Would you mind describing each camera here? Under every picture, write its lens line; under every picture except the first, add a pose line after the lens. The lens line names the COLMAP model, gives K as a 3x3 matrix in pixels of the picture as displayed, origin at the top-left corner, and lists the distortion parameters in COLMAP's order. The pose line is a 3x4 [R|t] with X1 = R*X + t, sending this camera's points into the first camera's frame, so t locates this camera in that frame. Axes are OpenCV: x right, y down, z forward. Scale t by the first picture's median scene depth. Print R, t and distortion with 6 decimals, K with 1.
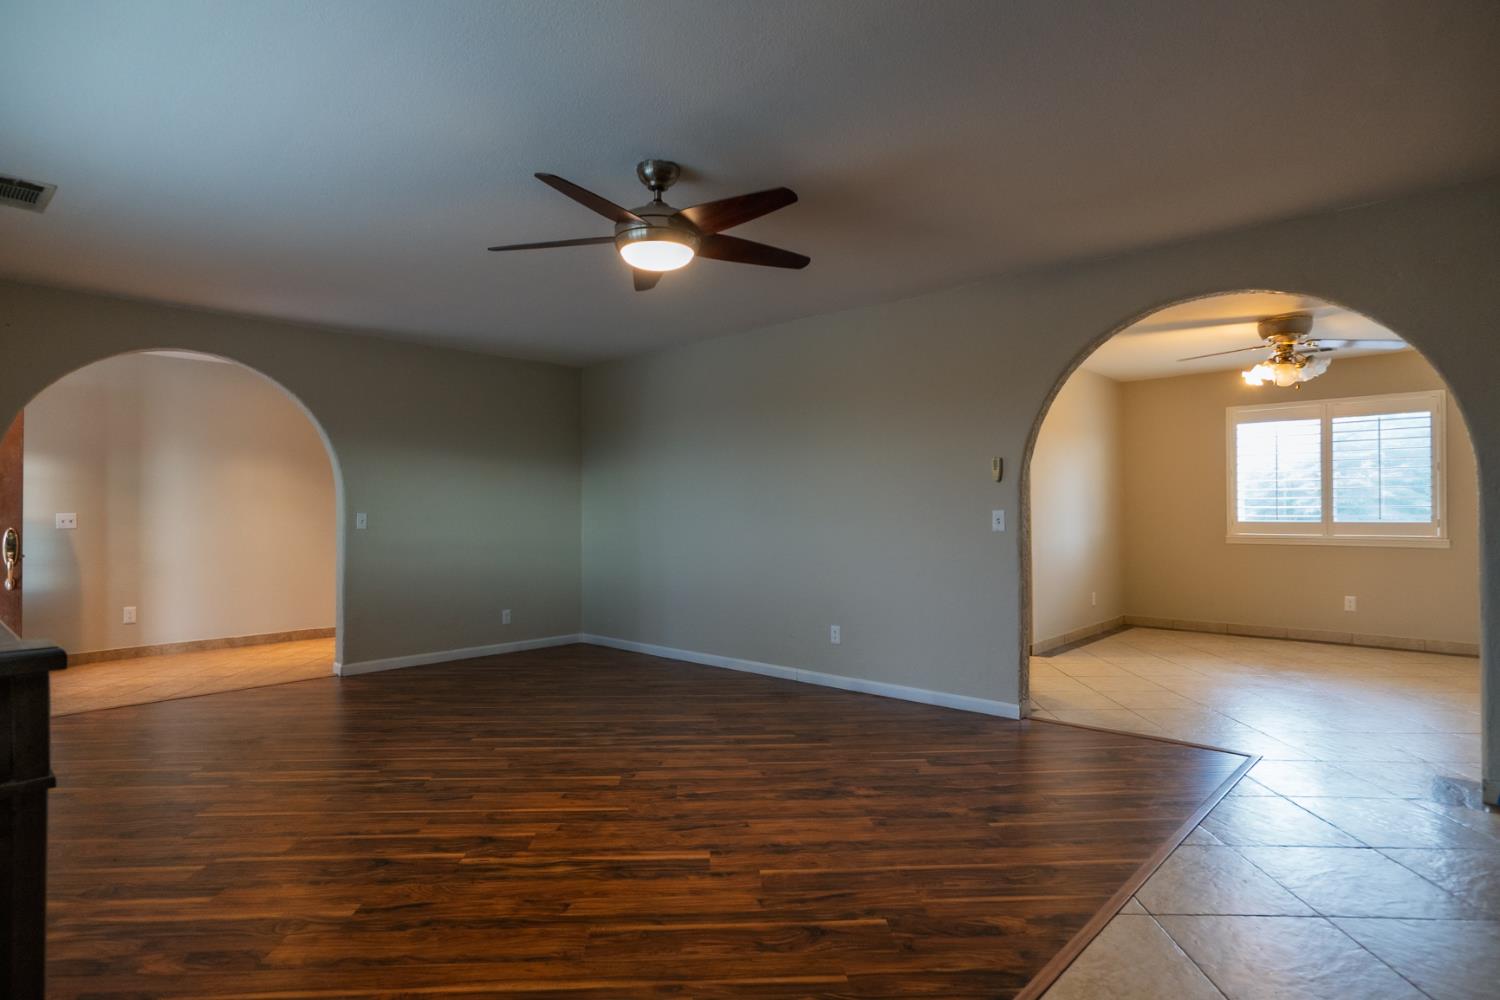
lens RADIAL K [[813.2, 0, 759.3], [0, 813.2, 504.4], [0, 0, 1]] dist [-0.035342, 0.027841]
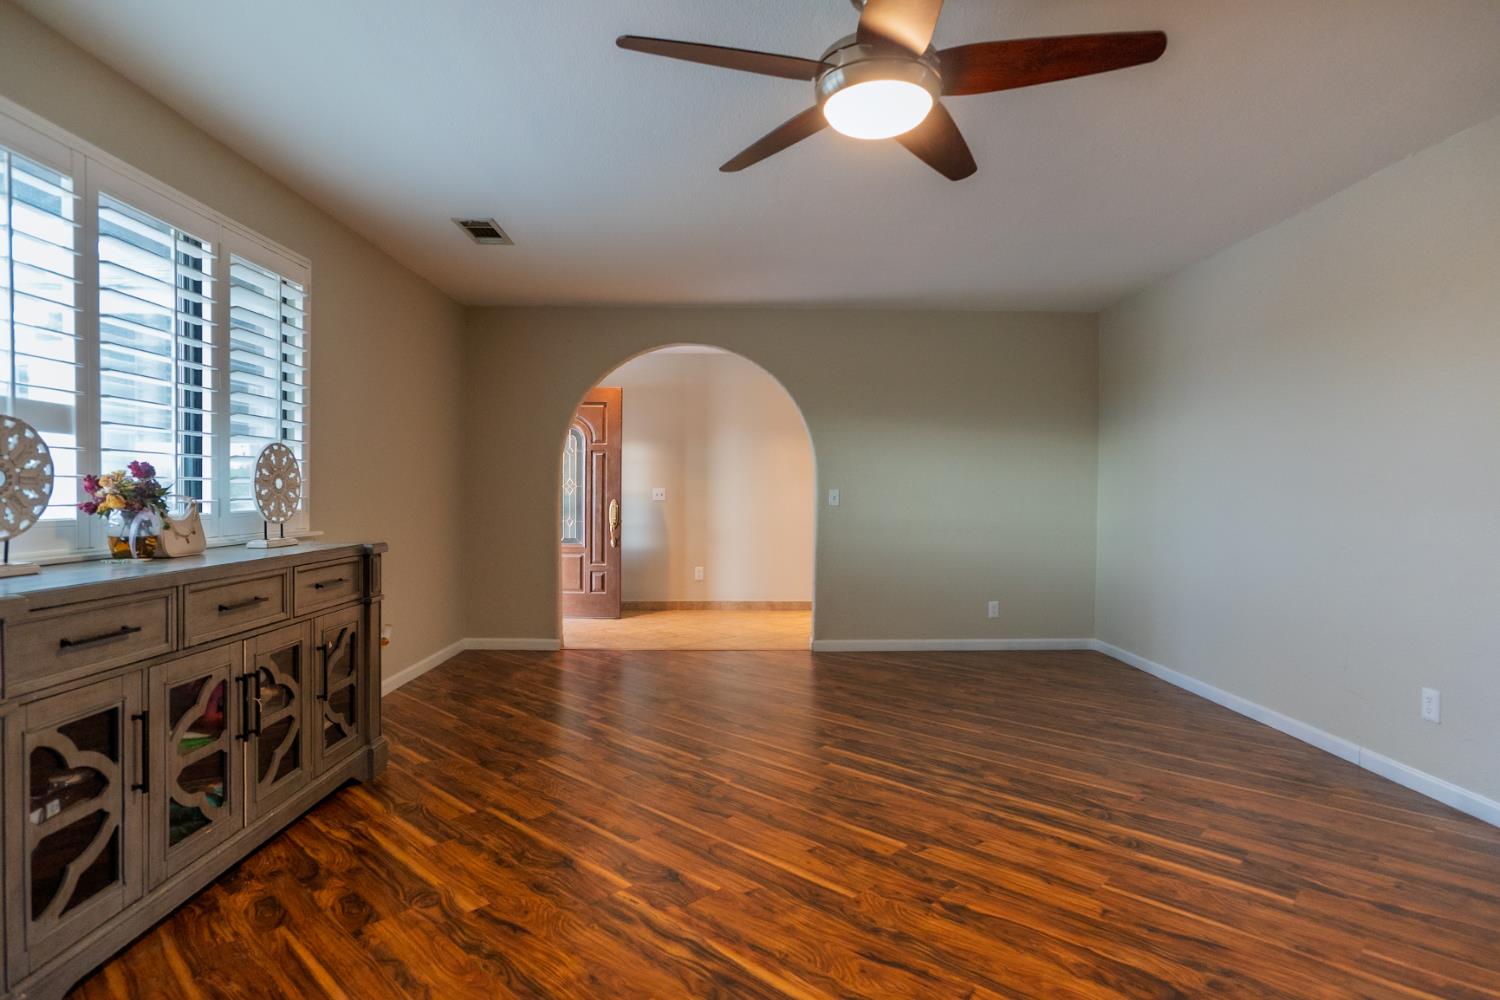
lens RADIAL K [[813.2, 0, 744.5], [0, 813.2, 507.7], [0, 0, 1]] dist [-0.035342, 0.027841]
pose [[0.687738, 0.020920, -0.725658, 0.228409], [0.000725, 0.999564, 0.029504, 0.005490], [0.725959, -0.020817, 0.687423, 0.348448]]
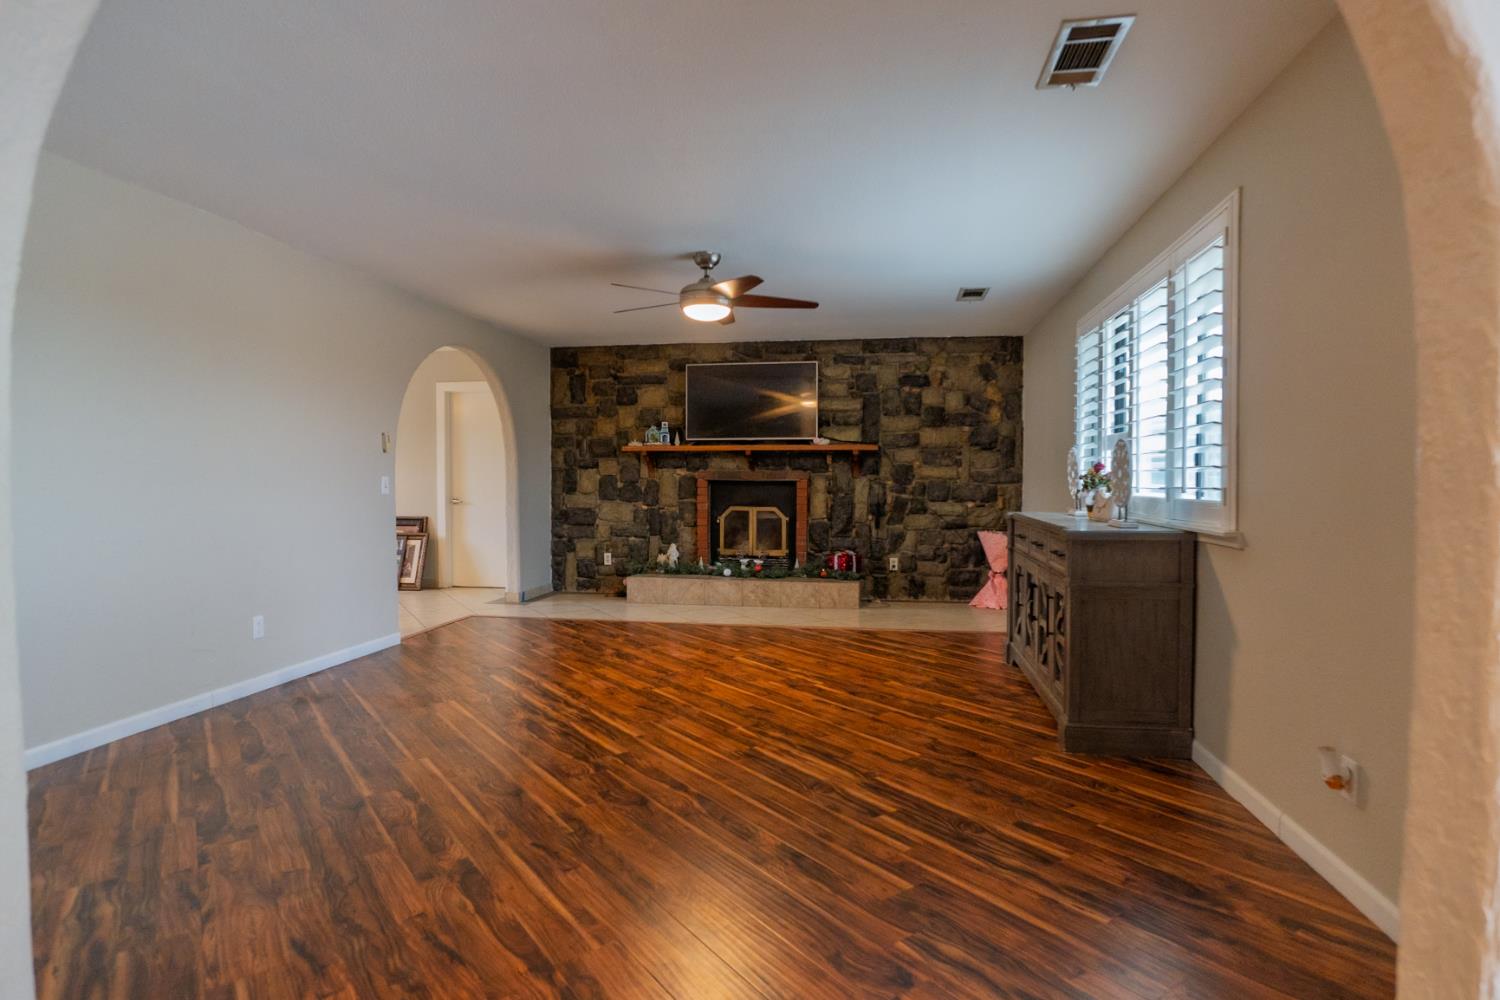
lens RADIAL K [[813.2, 0, 764.7], [0, 813.2, 499.8], [0, 0, 1]] dist [-0.035342, 0.027841]
pose [[-0.561399, -0.017102, 0.827369, -1.147469], [-0.007710, 0.999851, 0.015436, 0.022551], [-0.827510, 0.002287, -0.561447, 1.384065]]
